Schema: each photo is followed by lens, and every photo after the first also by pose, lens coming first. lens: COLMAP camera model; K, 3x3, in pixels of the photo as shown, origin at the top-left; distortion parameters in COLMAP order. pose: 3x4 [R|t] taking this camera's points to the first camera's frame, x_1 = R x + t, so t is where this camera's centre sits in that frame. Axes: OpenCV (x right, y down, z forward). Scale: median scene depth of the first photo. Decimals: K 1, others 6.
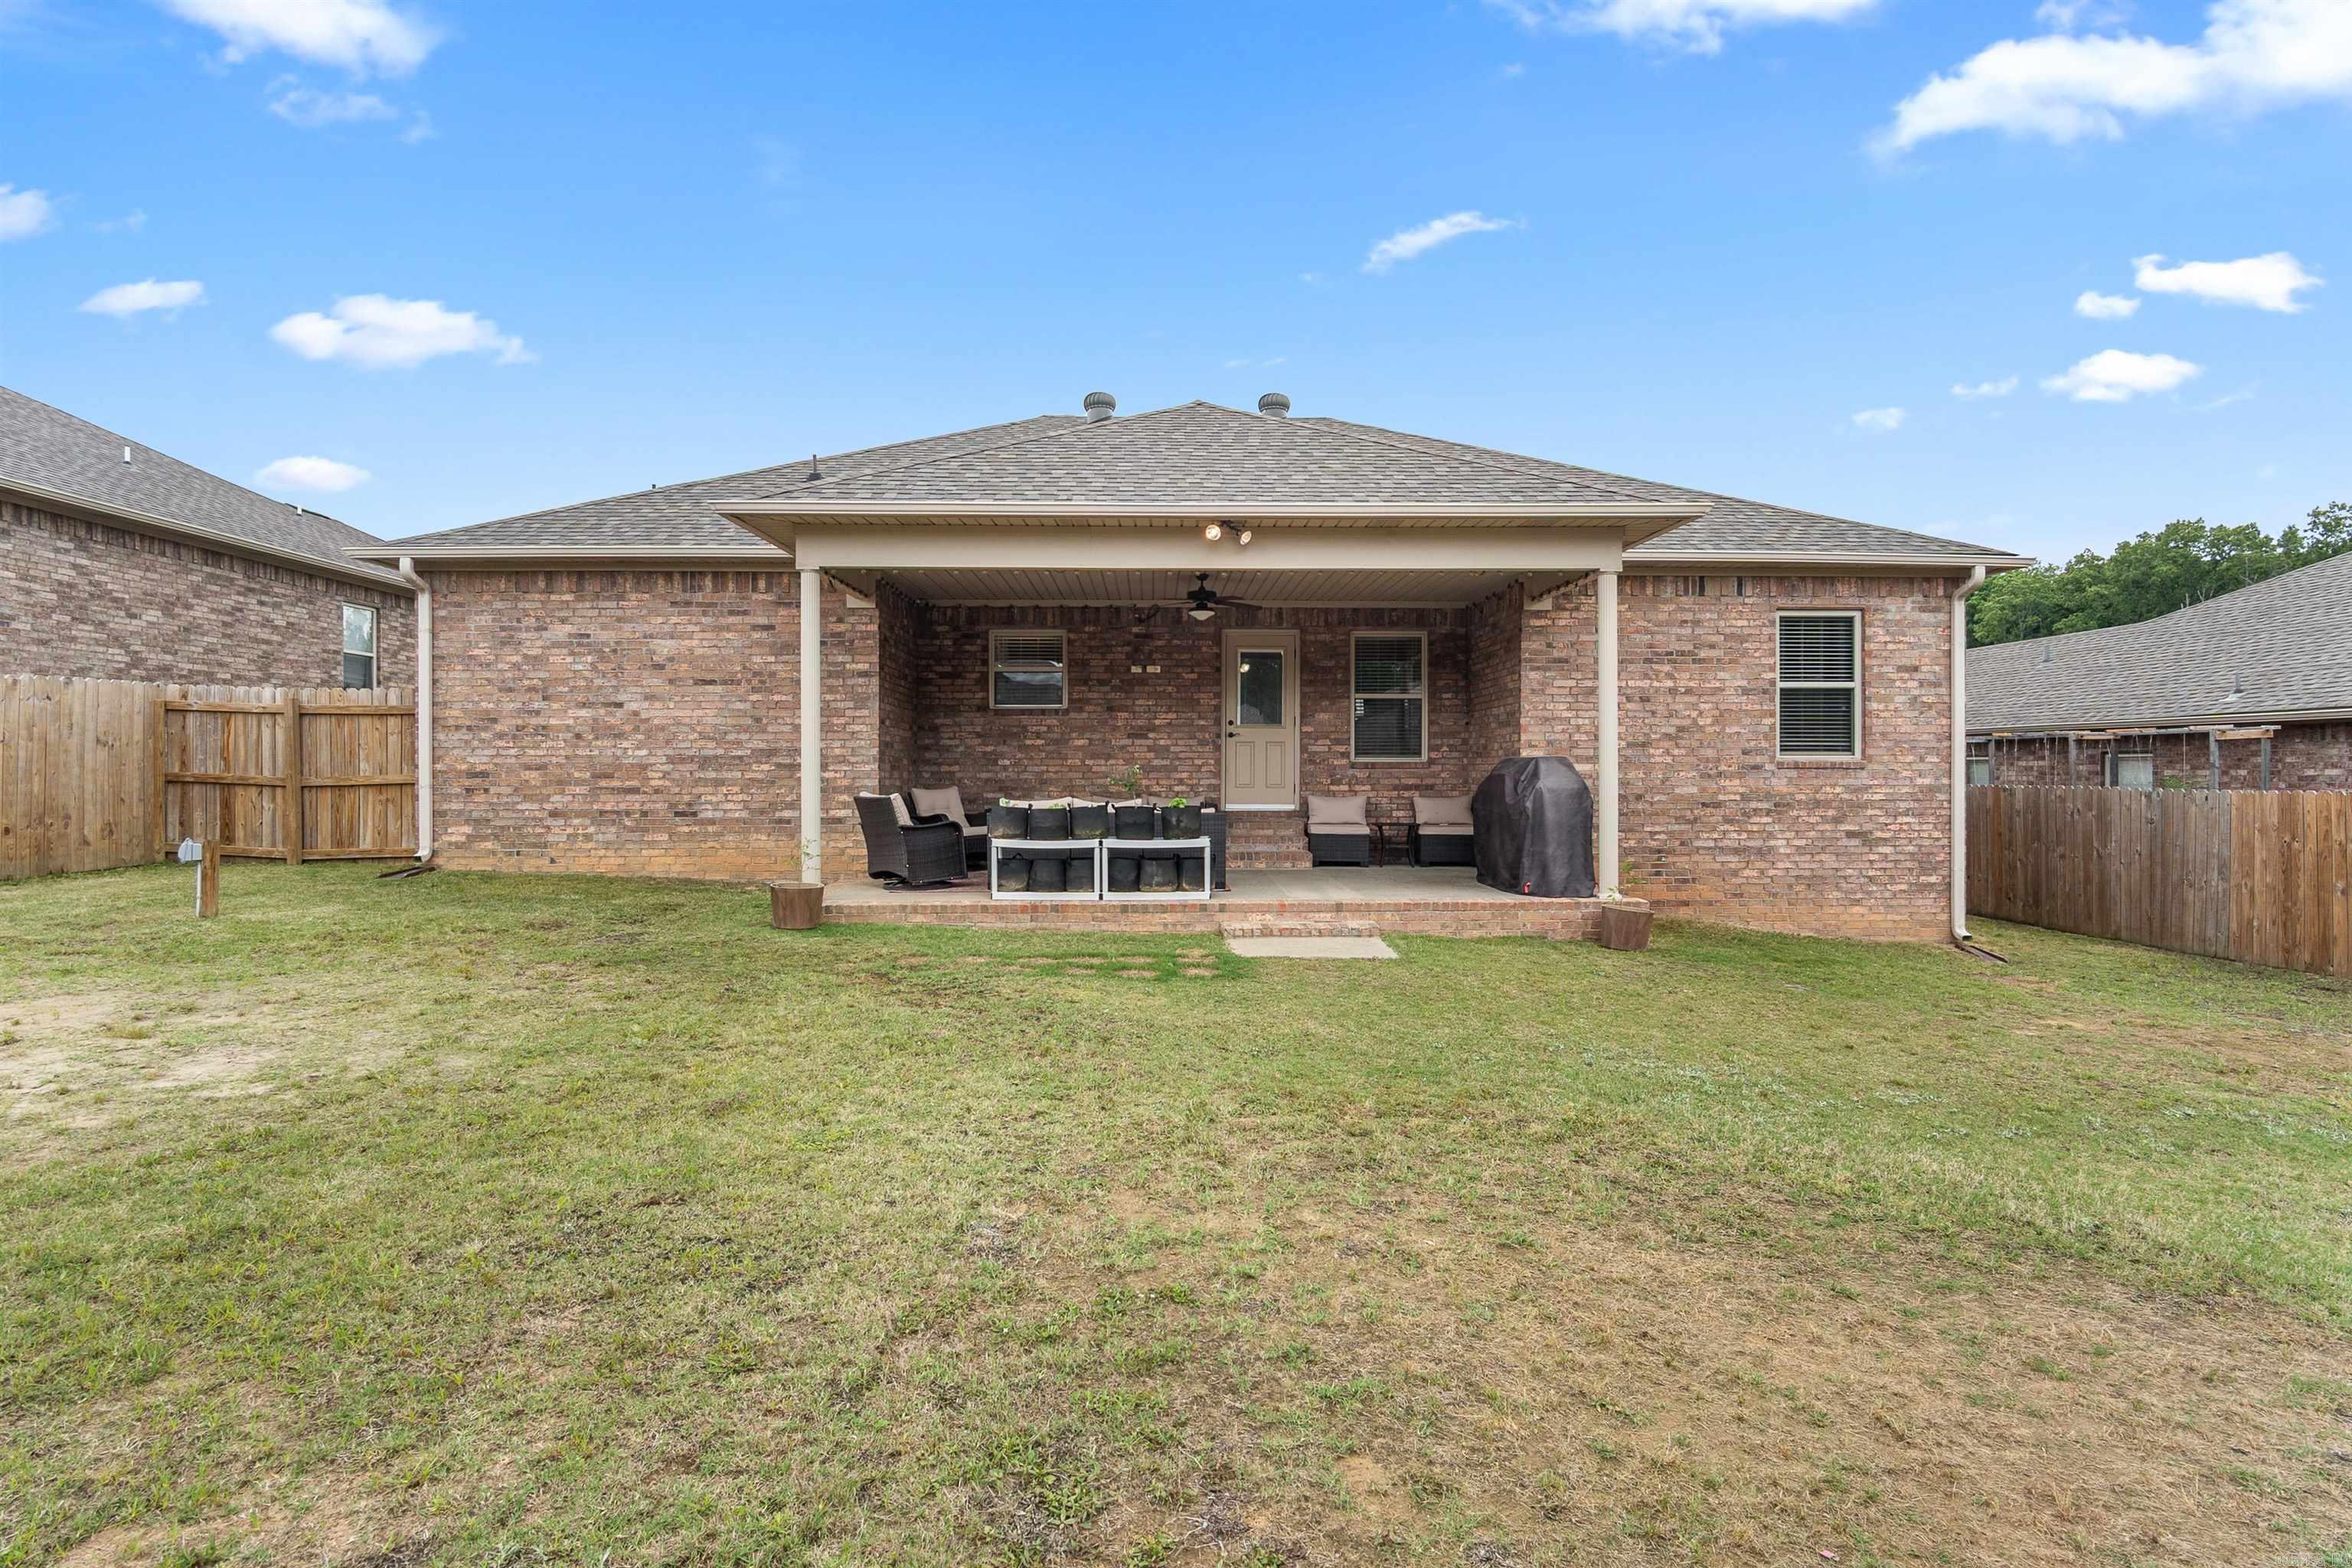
lens RADIAL K [[1274.3, 0, 1195.4], [0, 1274.3, 746.2], [0, 0, 1]] dist [-0.021925, 0.007752]
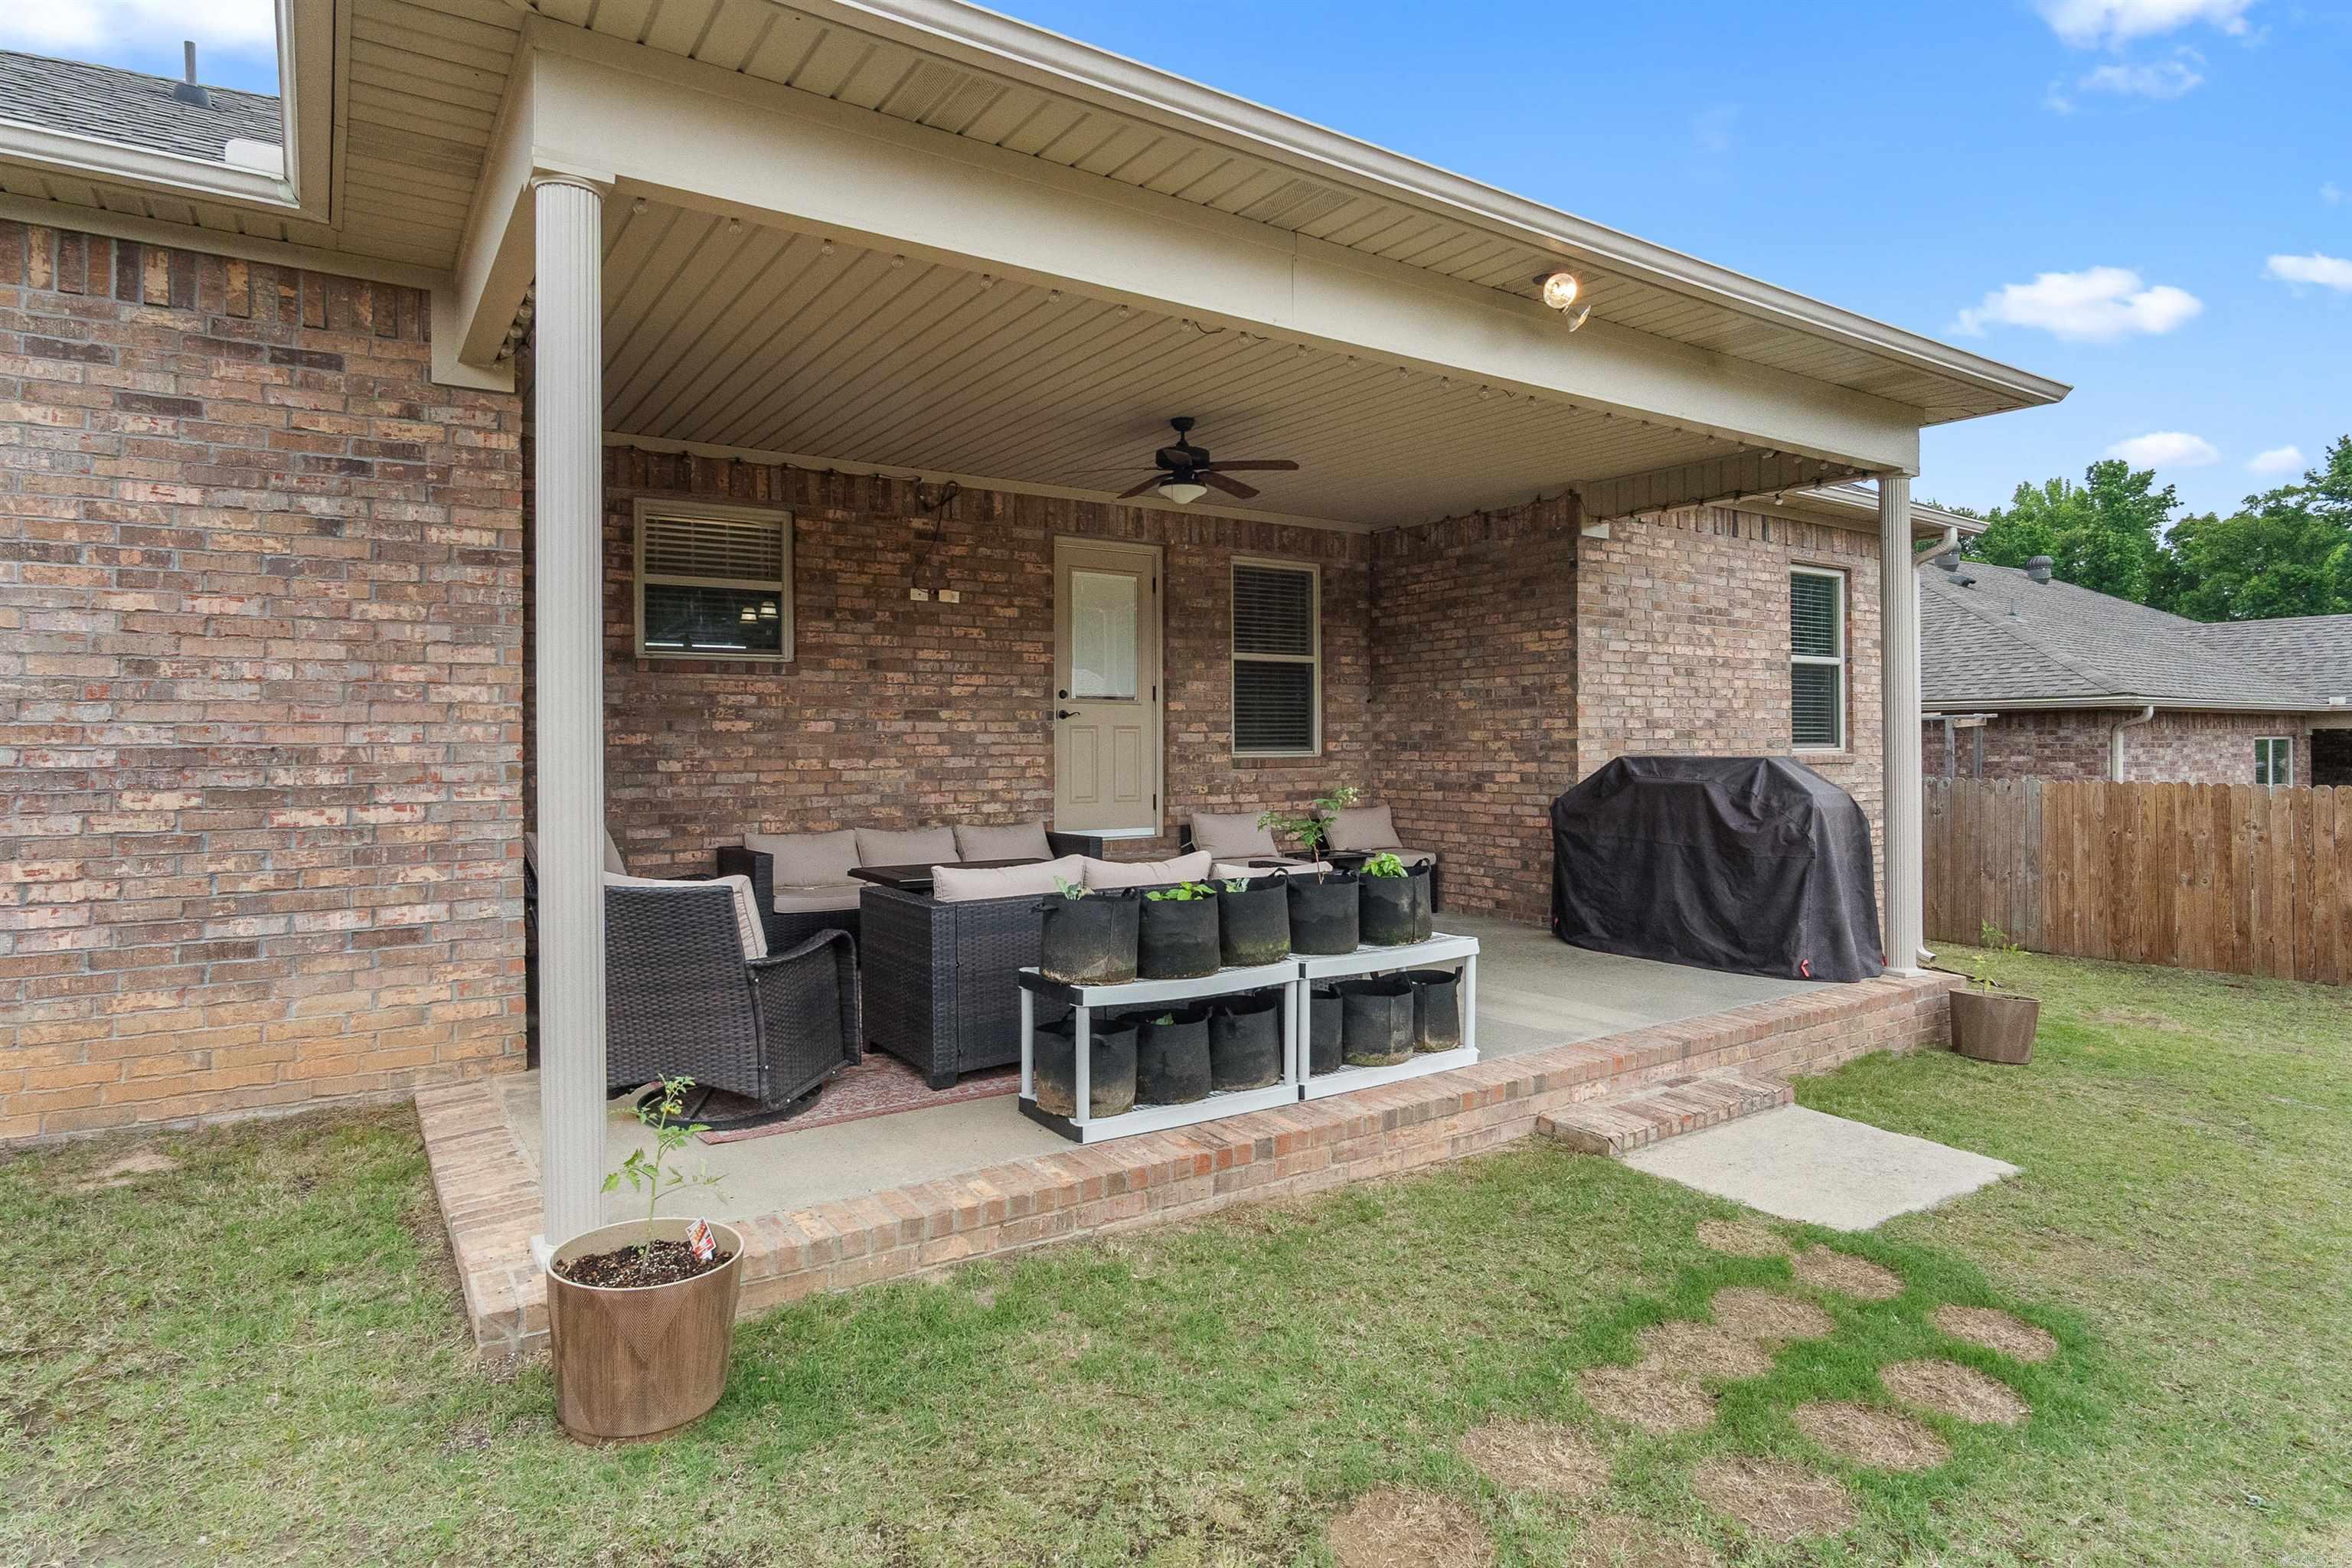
lens RADIAL K [[1274.3, 0, 1186.4], [0, 1274.3, 728.9], [0, 0, 1]] dist [-0.021925, 0.007752]
pose [[0.845793, 0.001965, 0.533507, -0.280753], [-0.005475, 0.999973, 0.004997, -0.006462], [-0.533482, -0.007147, 0.845781, 0.543619]]
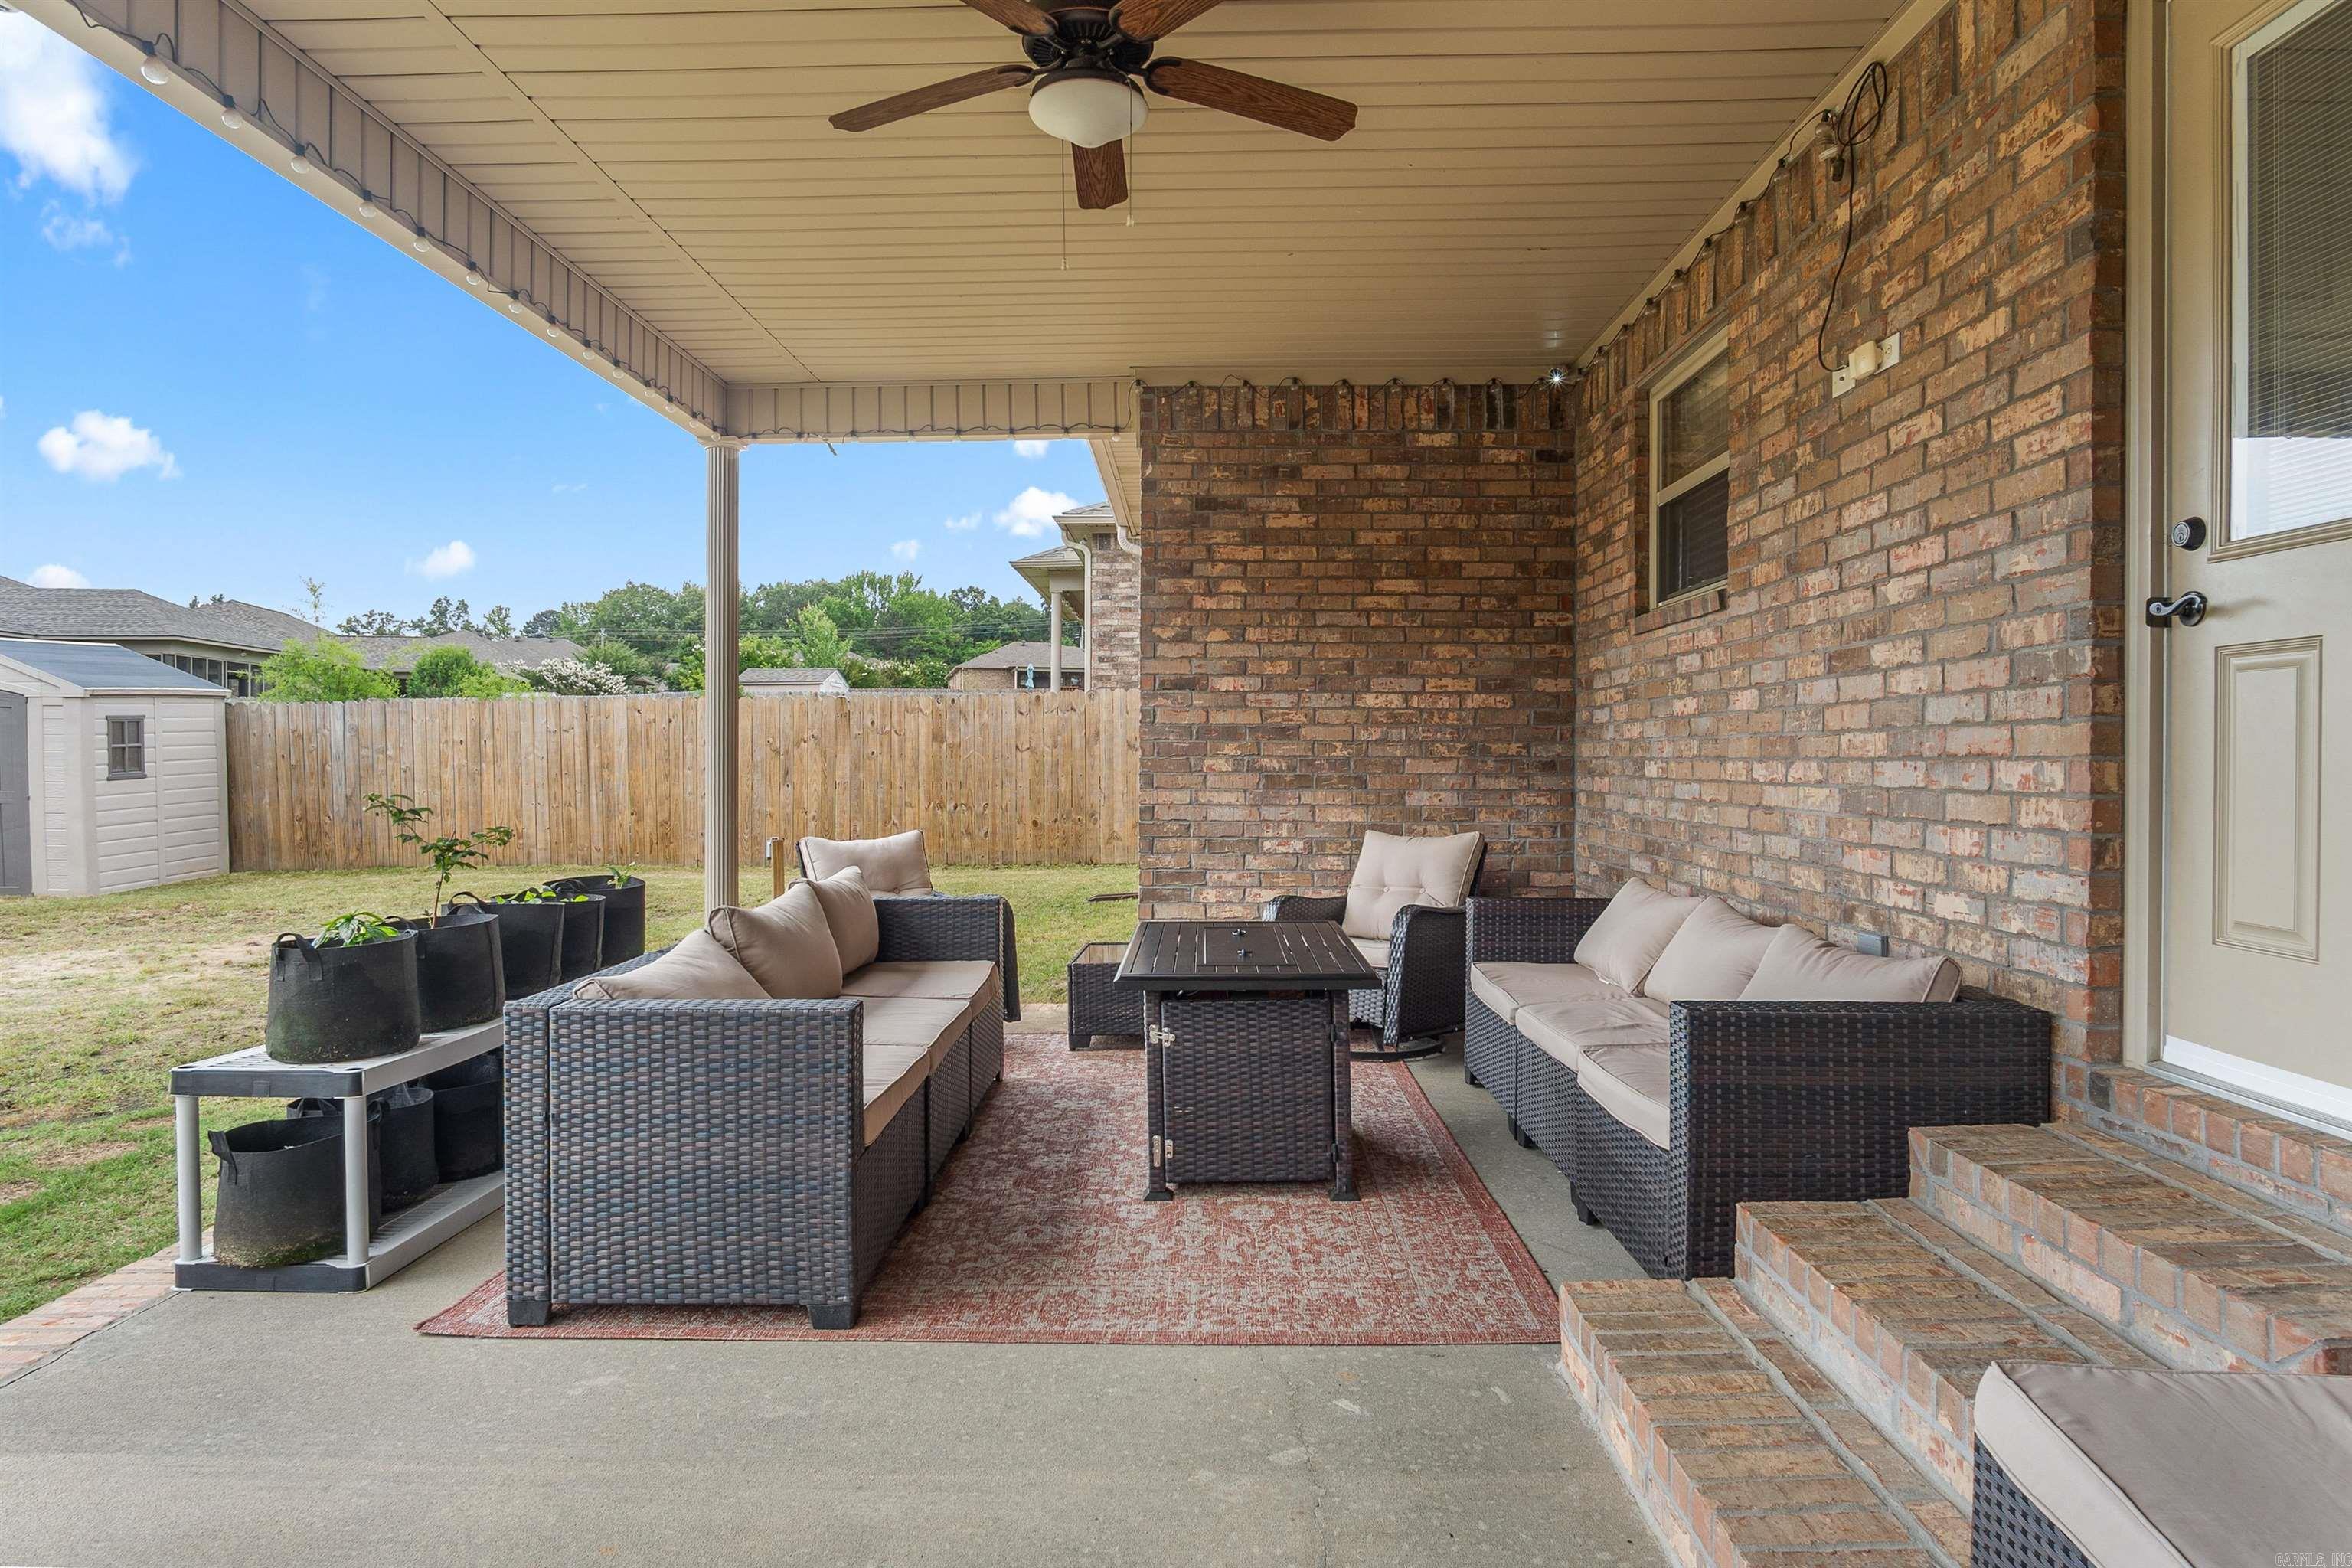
lens RADIAL K [[1274.3, 0, 1222.1], [0, 1274.3, 761.7], [0, 0, 1]] dist [-0.021925, 0.007752]
pose [[-0.027914, 0.003021, -0.999606, 0.221551], [0.021543, 0.999765, 0.002419, 0.008467], [0.999378, -0.021467, -0.027972, 1.028542]]
